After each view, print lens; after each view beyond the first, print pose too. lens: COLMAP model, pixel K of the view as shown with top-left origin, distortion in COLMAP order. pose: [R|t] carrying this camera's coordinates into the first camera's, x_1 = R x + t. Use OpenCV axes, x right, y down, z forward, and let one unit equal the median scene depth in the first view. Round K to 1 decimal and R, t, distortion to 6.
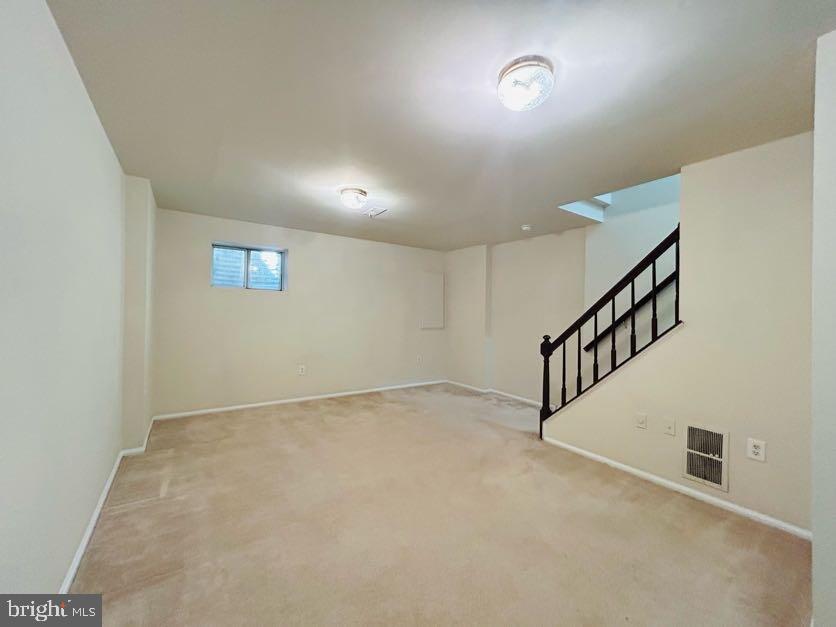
lens RADIAL K [[334.9, 0, 415.7], [0, 334.9, 312.6], [0, 0, 1]] dist [-0.001978, -0.000045]
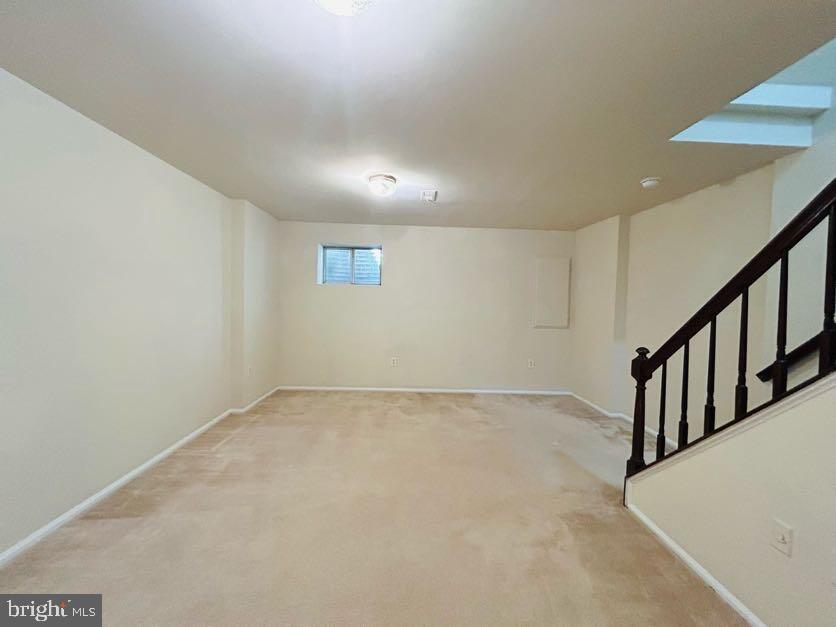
lens RADIAL K [[334.9, 0, 418.7], [0, 334.9, 314.2], [0, 0, 1]] dist [-0.001978, -0.000045]
pose [[0.844177, 0.027058, -0.535381, 0.362287], [-0.011854, 0.999423, 0.031818, -0.010955], [0.535934, -0.020514, 0.844011, 0.229053]]
